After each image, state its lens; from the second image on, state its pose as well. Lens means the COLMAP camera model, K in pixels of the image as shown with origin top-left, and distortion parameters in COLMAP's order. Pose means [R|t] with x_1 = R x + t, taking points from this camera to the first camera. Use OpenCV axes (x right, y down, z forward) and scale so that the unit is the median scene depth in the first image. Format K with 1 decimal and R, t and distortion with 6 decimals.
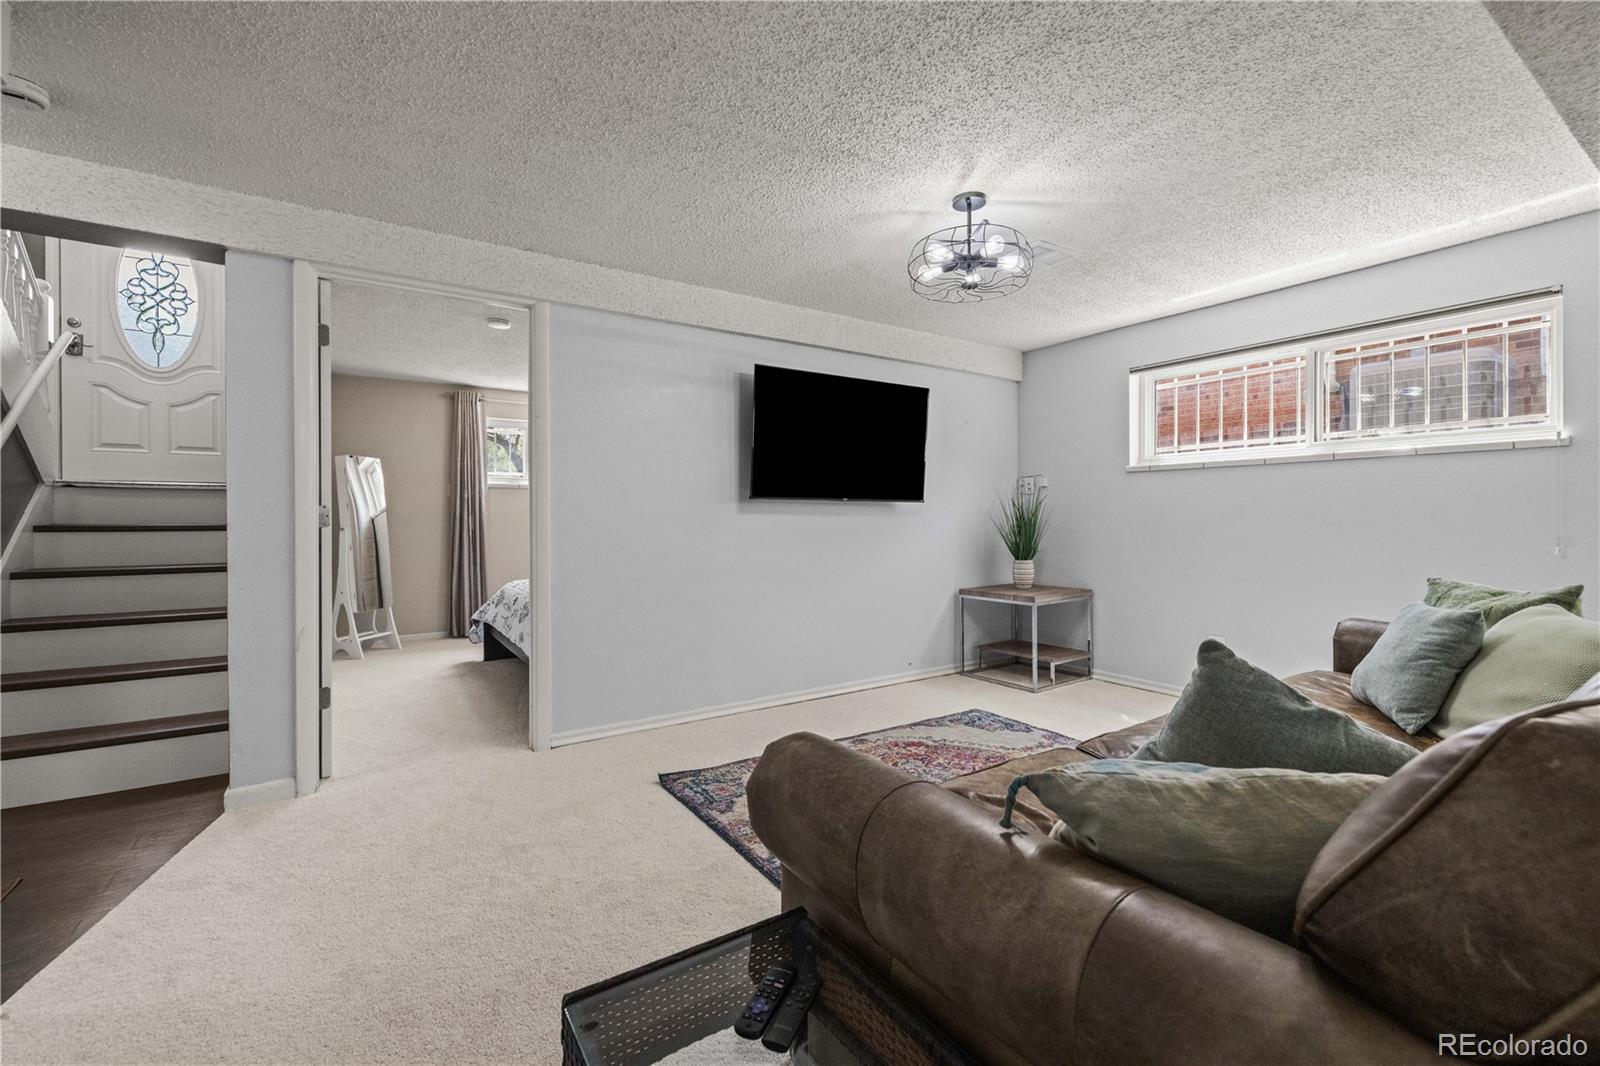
lens RADIAL K [[670.0, 0, 798.8], [0, 670.0, 527.5], [0, 0, 1]] dist [-0.004290, -0.001262]
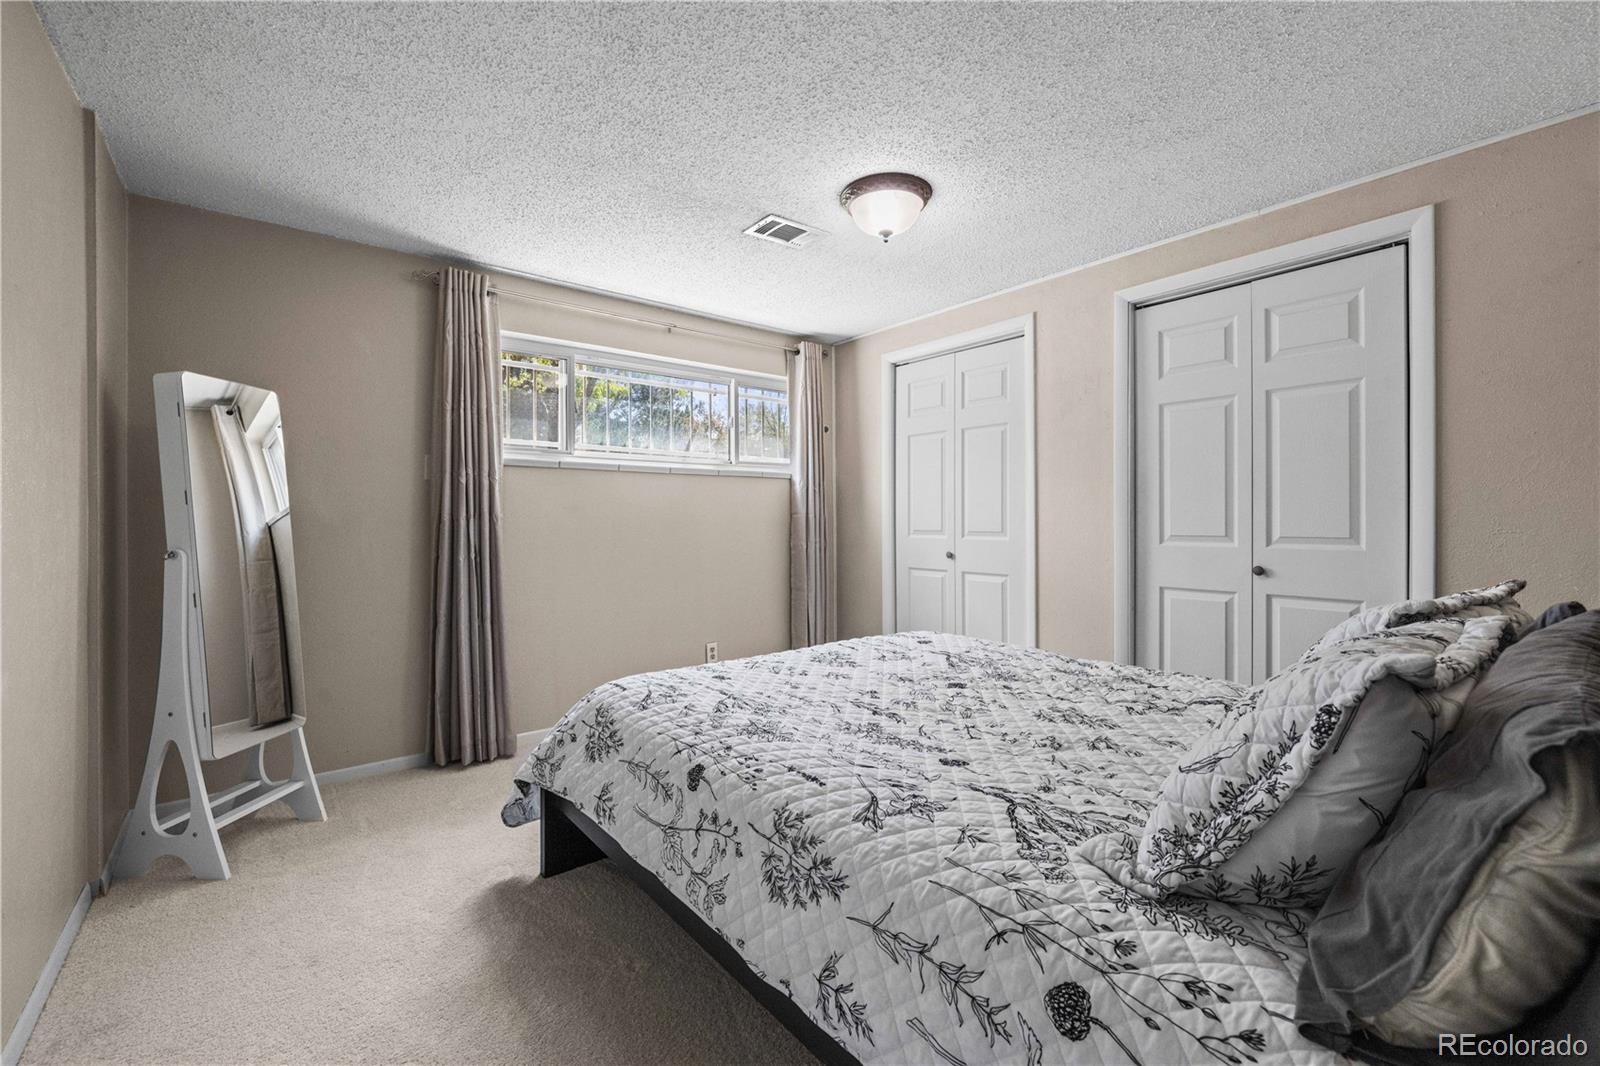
lens RADIAL K [[670.0, 0, 807.9], [0, 670.0, 524.4], [0, 0, 1]] dist [-0.004290, -0.001262]
pose [[0.995714, -0.003690, 0.092411, -0.285203], [0.004381, 0.999964, -0.007274, -0.009285], [-0.092381, 0.007647, 0.995694, 0.476135]]
